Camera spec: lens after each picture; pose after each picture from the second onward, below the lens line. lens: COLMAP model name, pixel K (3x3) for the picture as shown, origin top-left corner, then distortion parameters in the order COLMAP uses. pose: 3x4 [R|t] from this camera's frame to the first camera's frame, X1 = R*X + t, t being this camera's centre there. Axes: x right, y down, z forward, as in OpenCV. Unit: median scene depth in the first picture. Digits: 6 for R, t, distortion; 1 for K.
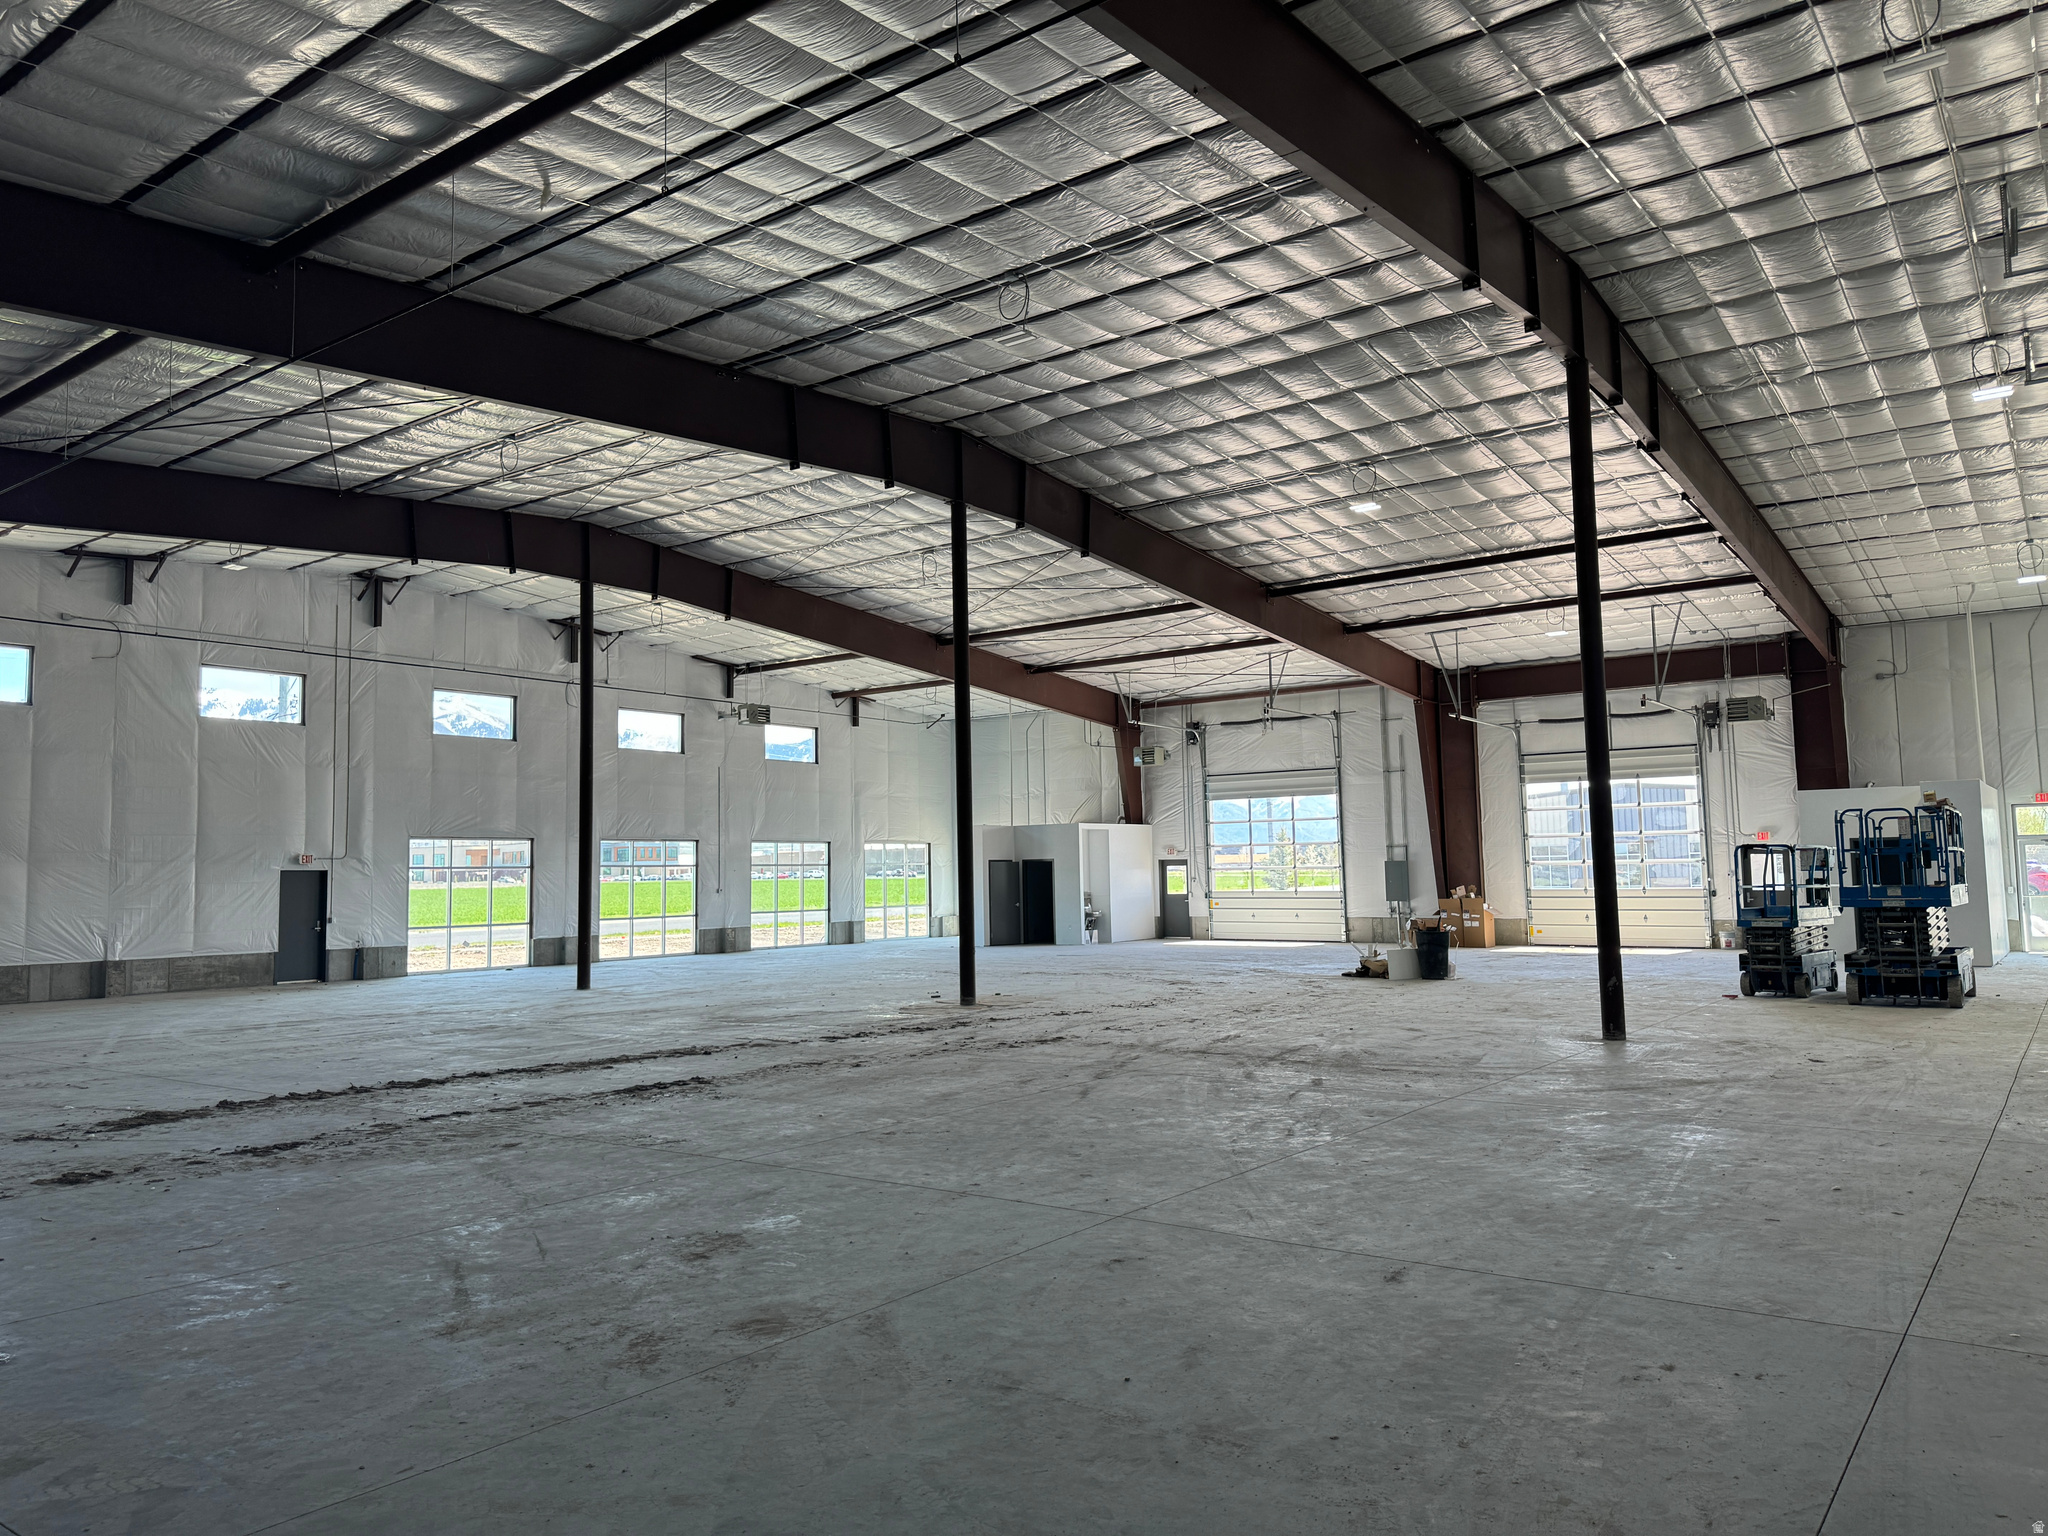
lens RADIAL K [[1449.2, 0, 1024.0], [0, 1449.2, 768.0], [0, 0, 1]] dist [0.044449, -0.052860]
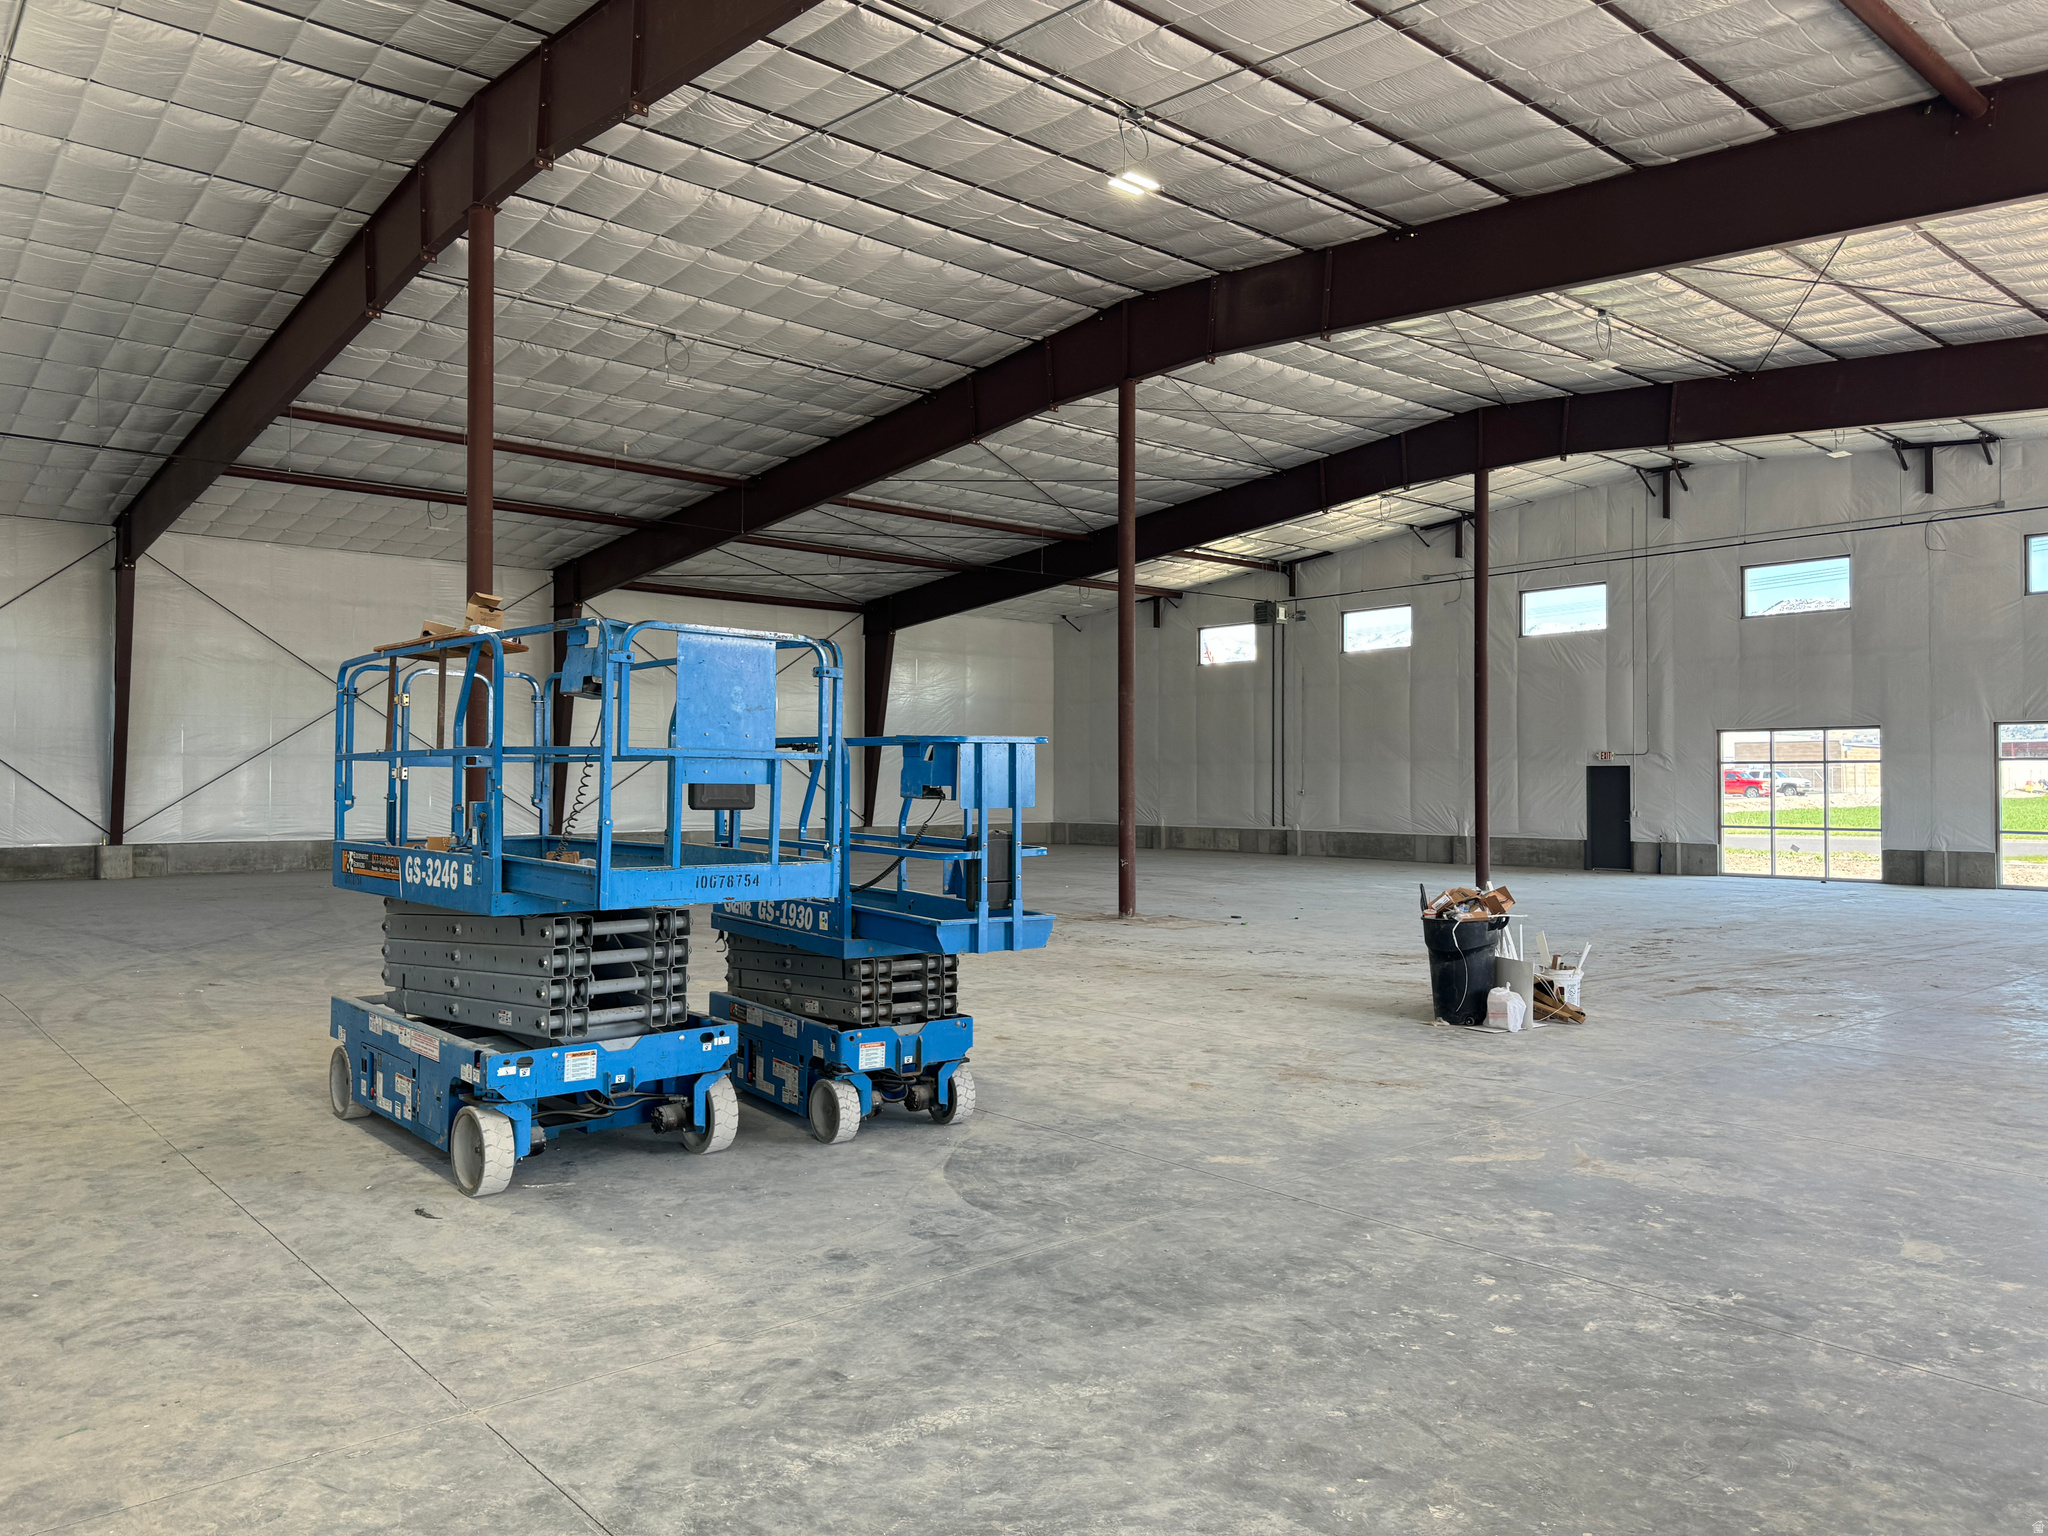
lens RADIAL K [[1435.8, 0, 1031.0], [0, 1435.8, 761.6], [0, 0, 1]] dist [0.108618, -0.128690]
pose [[-0.211027, 0.004074, -0.977472, 0.632960], [0.081966, 0.996543, -0.013542, 0.046838], [0.974038, -0.082978, -0.210631, 0.810738]]
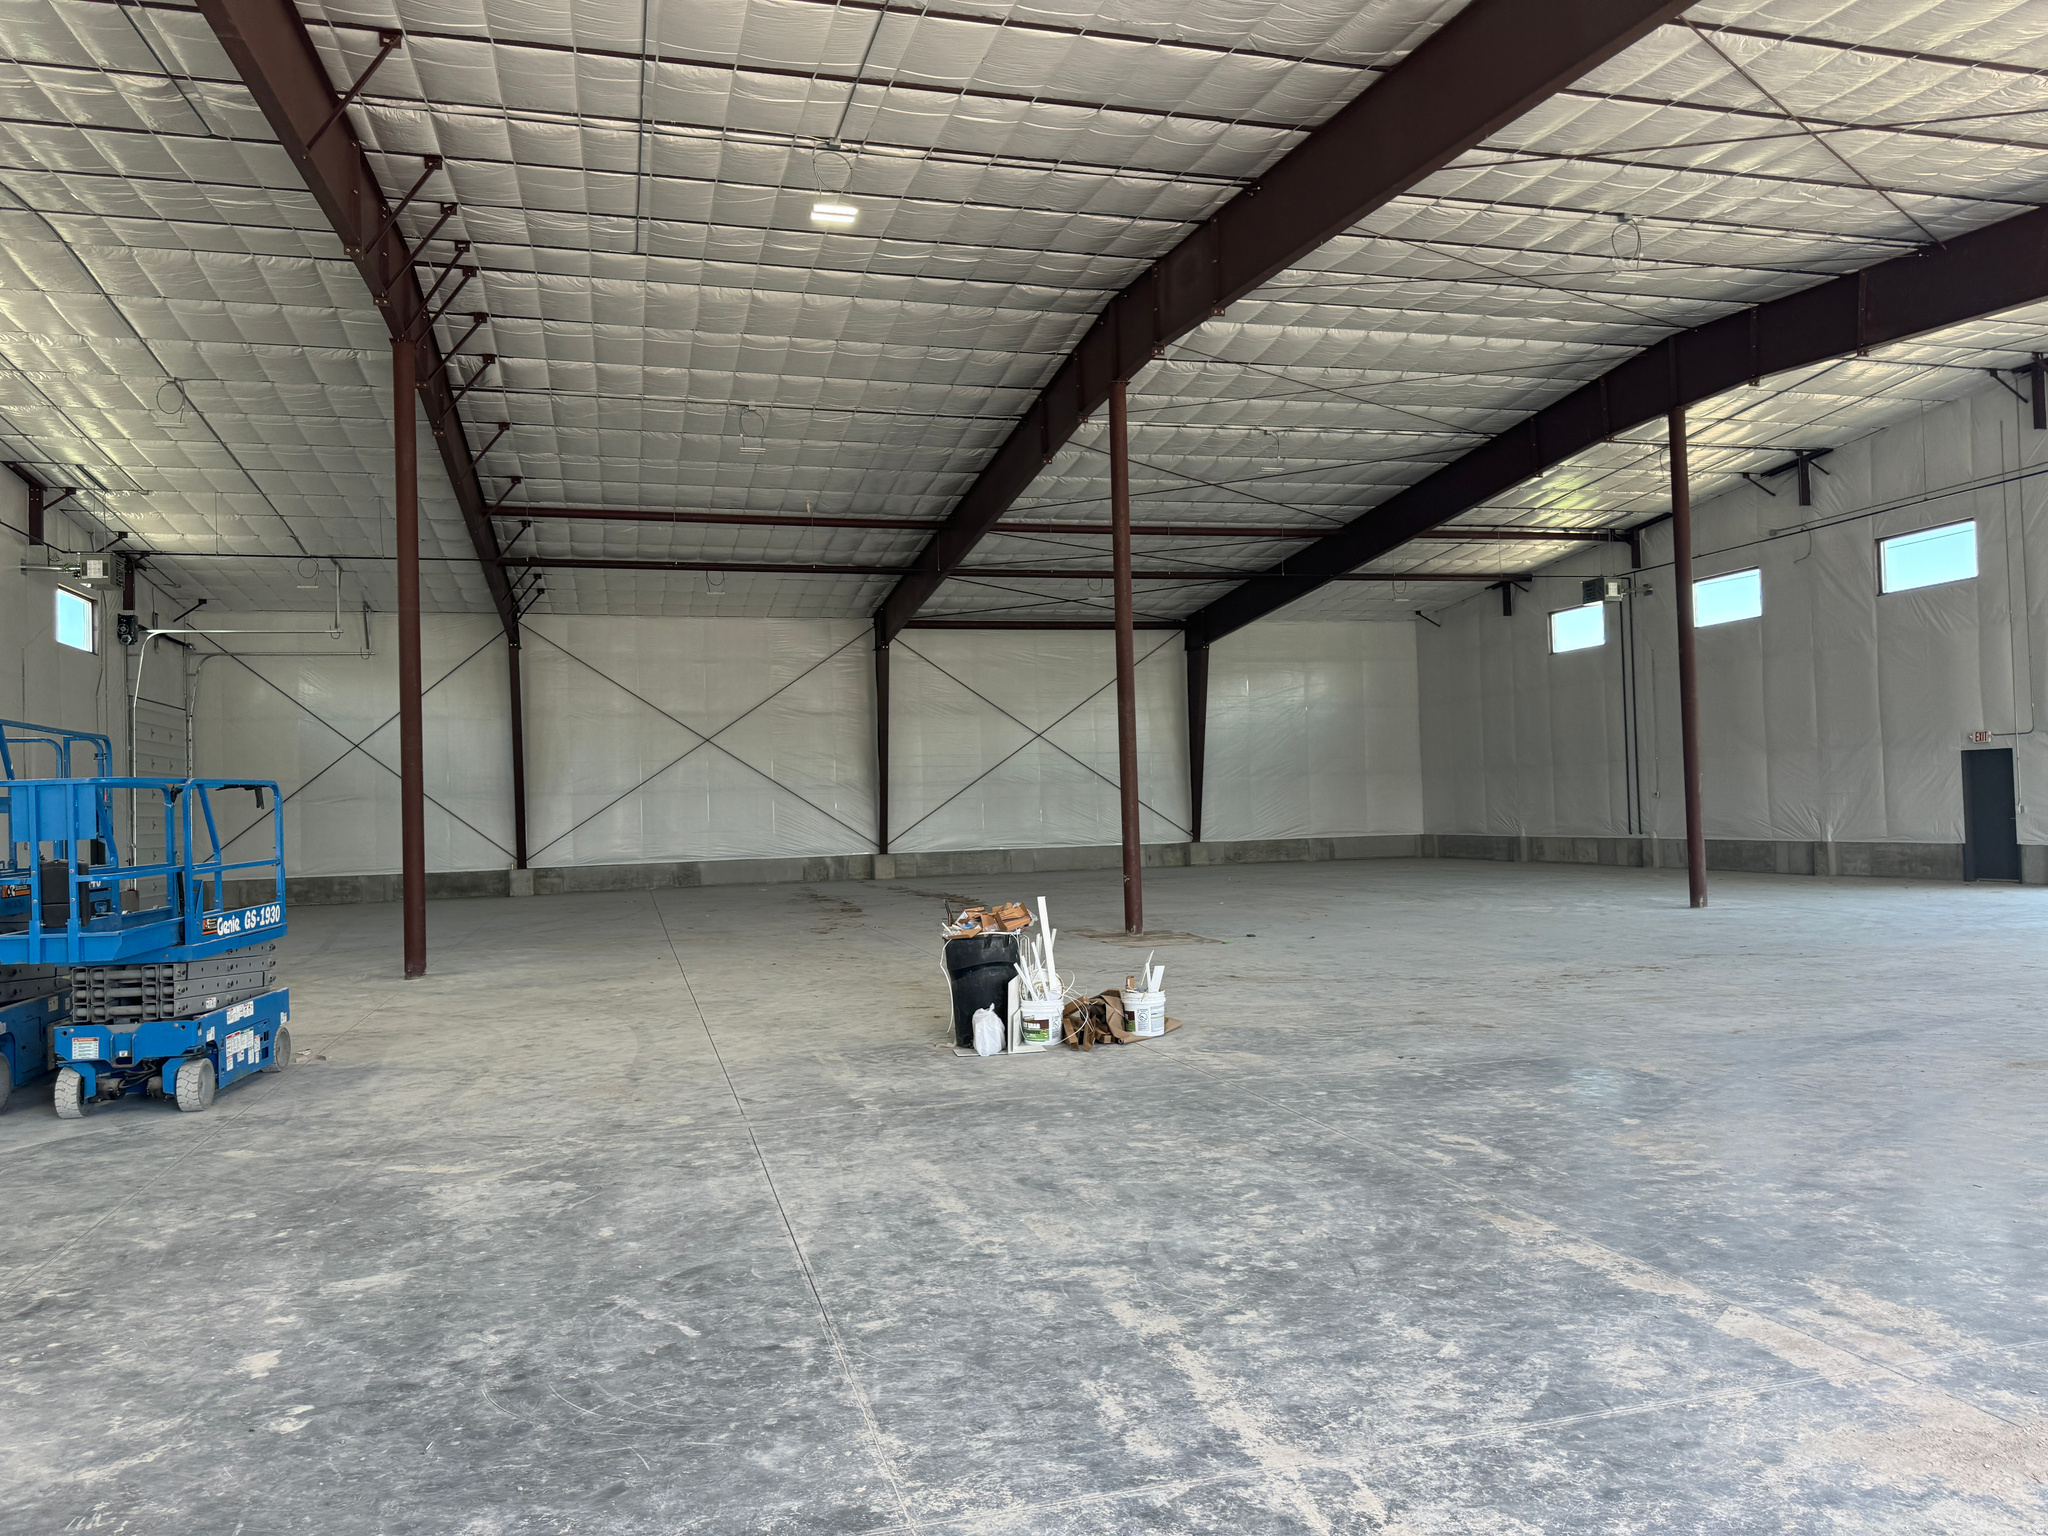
lens RADIAL K [[1449.2, 0, 1024.0], [0, 1449.2, 768.0], [0, 0, 1]] dist [0.044449, -0.052860]
pose [[-0.611122, 0.015612, -0.791382, 0.511497], [0.105922, 0.992426, -0.062217, 0.074281], [0.784417, -0.121847, -0.608148, 1.072209]]
